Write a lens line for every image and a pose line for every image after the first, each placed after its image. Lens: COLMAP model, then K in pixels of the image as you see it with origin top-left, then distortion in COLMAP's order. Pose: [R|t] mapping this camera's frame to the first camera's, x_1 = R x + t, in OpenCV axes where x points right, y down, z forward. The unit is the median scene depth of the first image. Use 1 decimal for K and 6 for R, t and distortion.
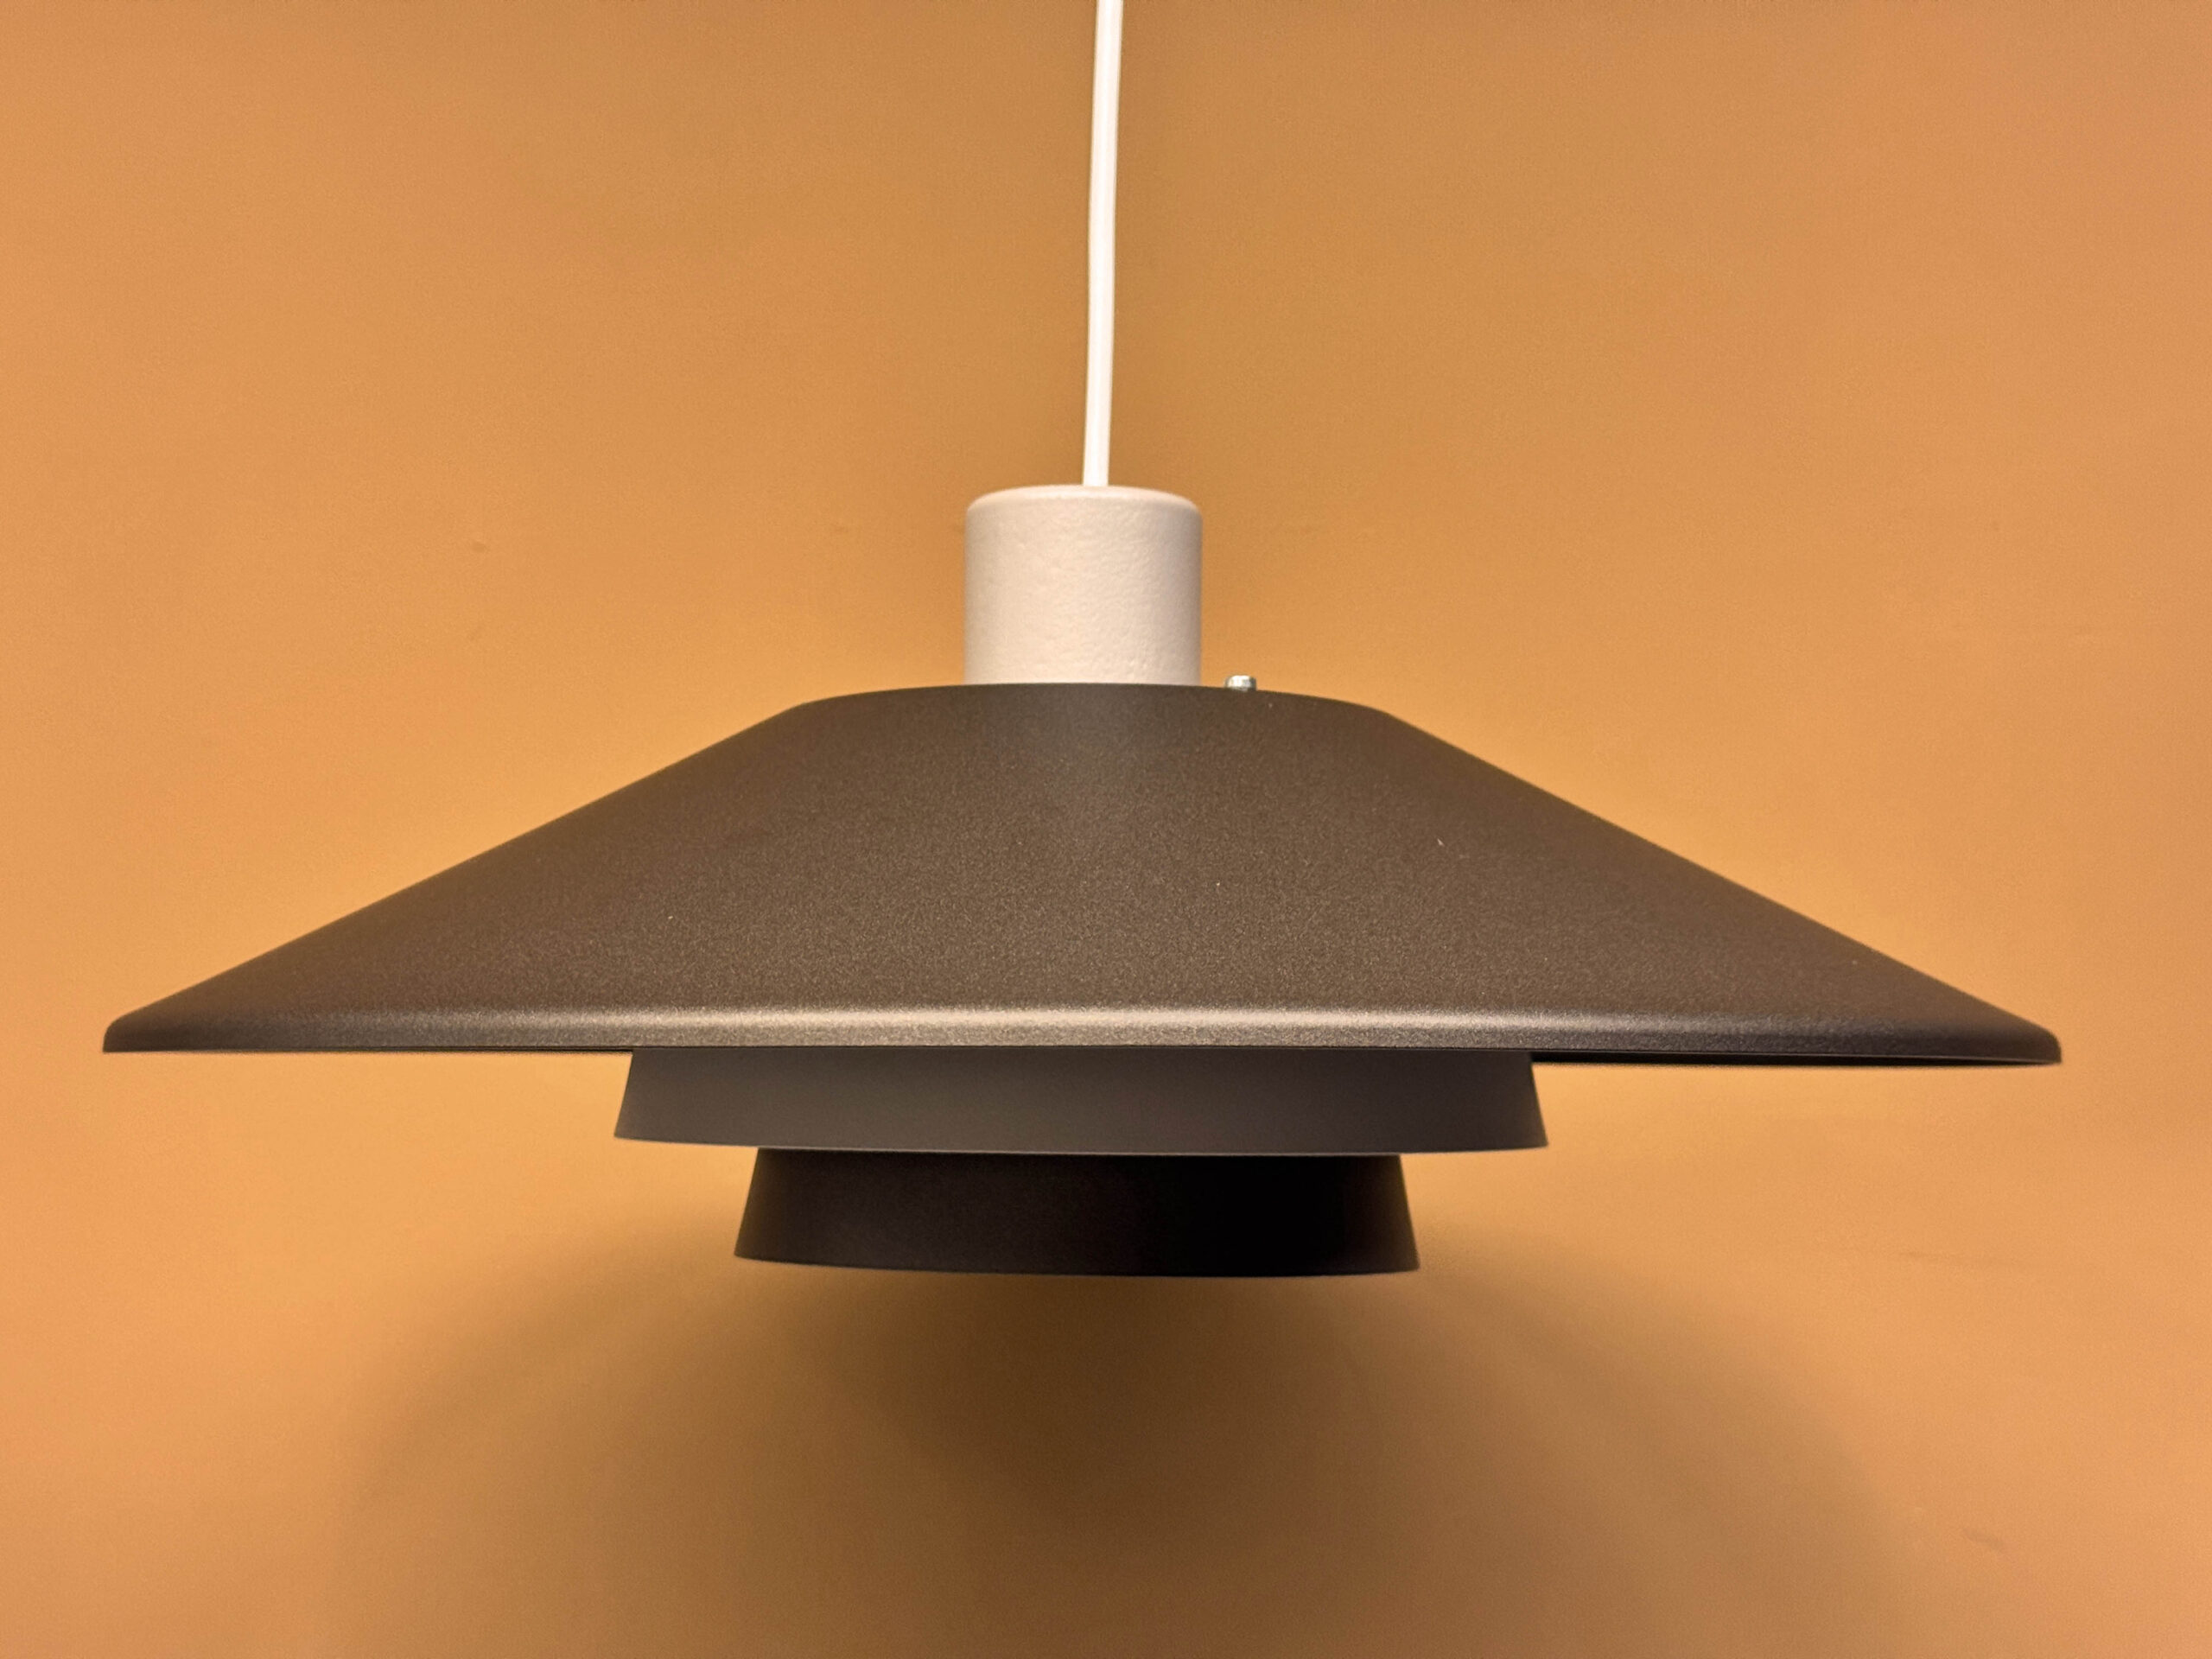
lens RADIAL K [[3286.3, 0, 1105.9], [0, 3286.3, 839.4], [0, 0, 1]] dist [0.252013, 0.000000]
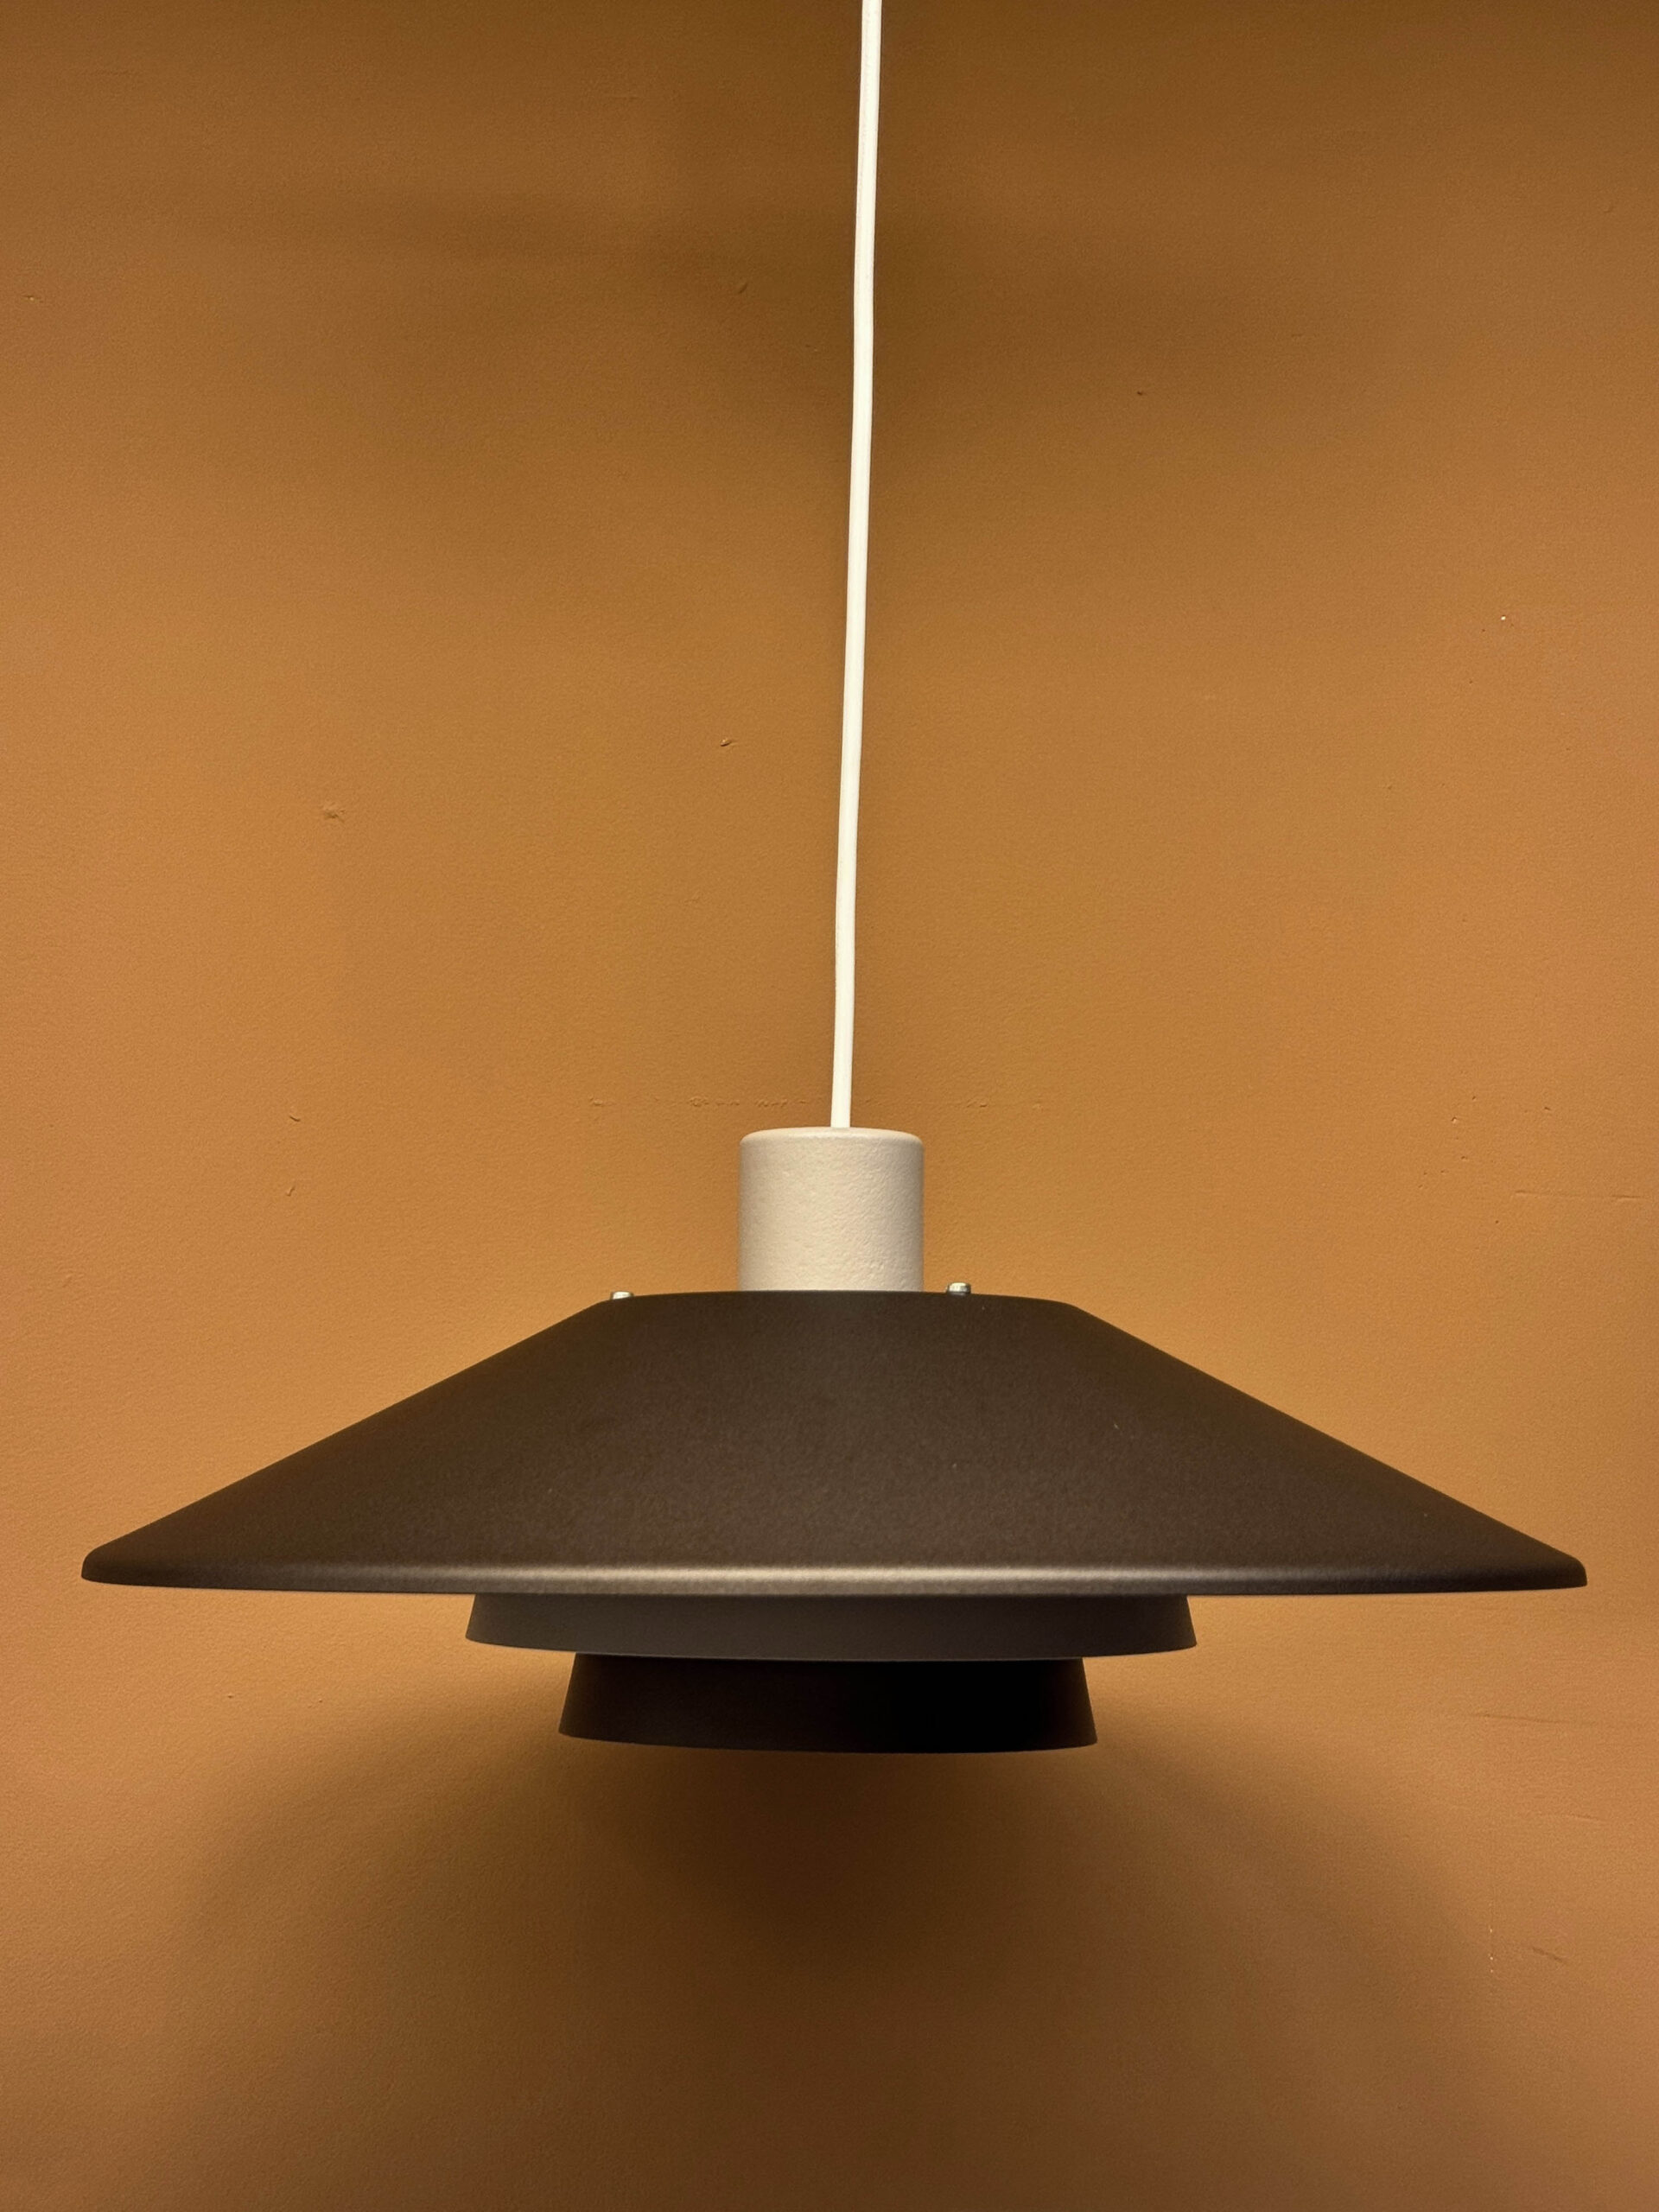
lens RADIAL K [[3286.3, 0, 816.2], [0, 3286.3, 1090.7], [0, 0, 1]] dist [0.252013, 0.000000]
pose [[0.999795, -0.000223, 0.020250, -0.052343], [0.001254, 0.998702, -0.050919, -0.073988], [-0.020213, 0.050934, 0.998497, -0.379613]]
